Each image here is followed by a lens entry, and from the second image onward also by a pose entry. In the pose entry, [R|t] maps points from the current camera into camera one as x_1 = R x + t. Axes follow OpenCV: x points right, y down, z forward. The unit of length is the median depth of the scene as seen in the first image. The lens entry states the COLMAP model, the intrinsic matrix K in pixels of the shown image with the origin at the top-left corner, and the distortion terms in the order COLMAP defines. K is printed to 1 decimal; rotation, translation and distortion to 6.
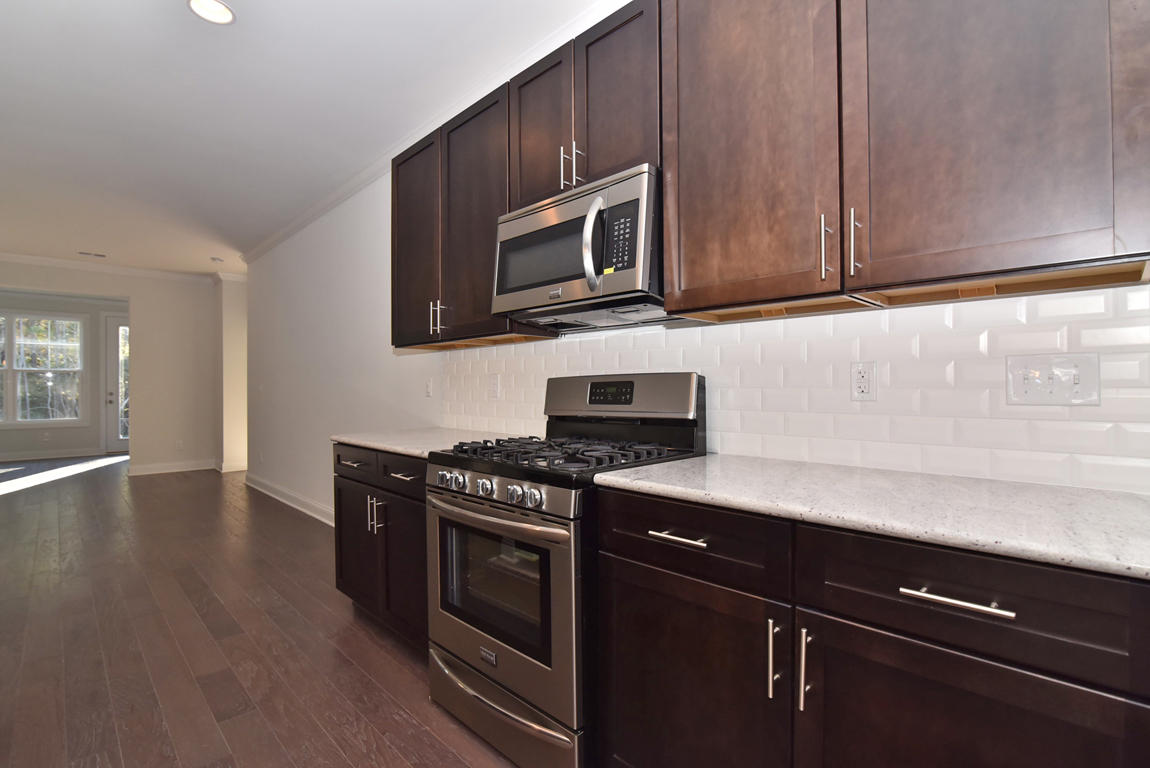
lens RADIAL K [[525.5, 0, 570.3], [0, 525.5, 383.2], [0, 0, 1]] dist [-0.028159, 0.001807]
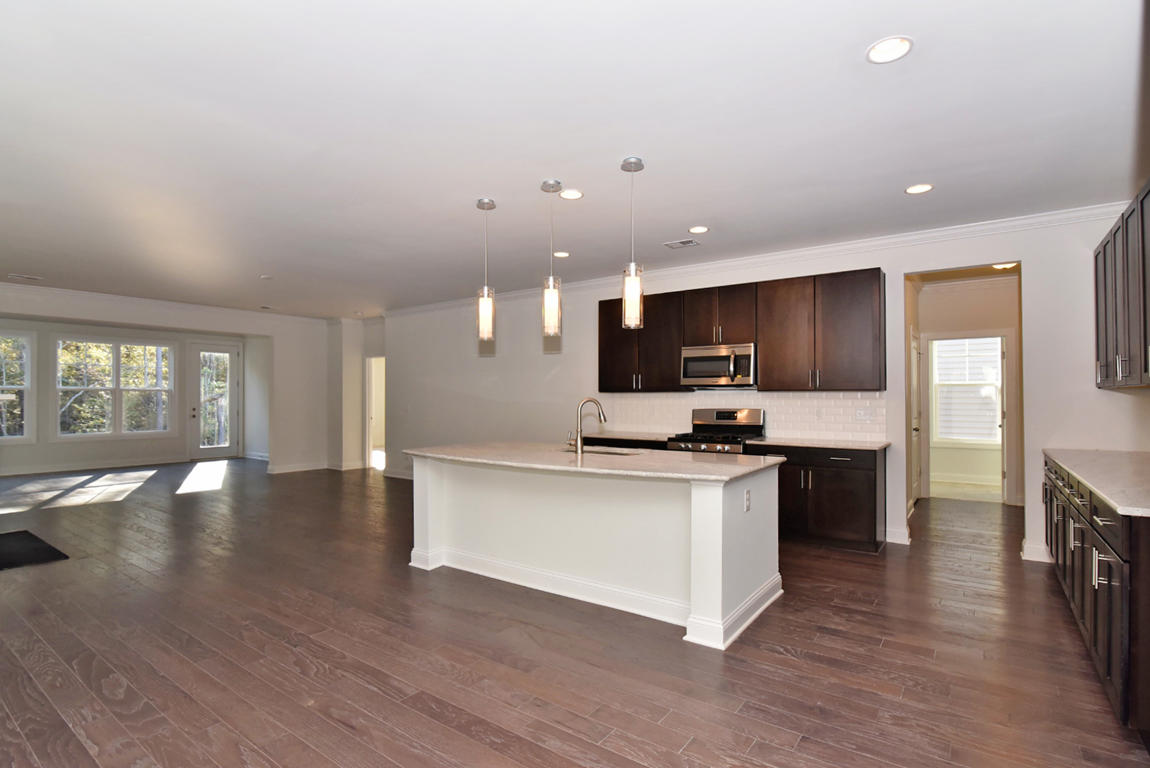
lens RADIAL K [[525.5, 0, 578.3], [0, 525.5, 392.7], [0, 0, 1]] dist [-0.028159, 0.001807]
pose [[0.990560, -0.004147, 0.137015, -1.242535], [0.003279, 0.999973, 0.006564, -0.140665], [-0.137039, -0.006053, 0.990547, -1.842515]]
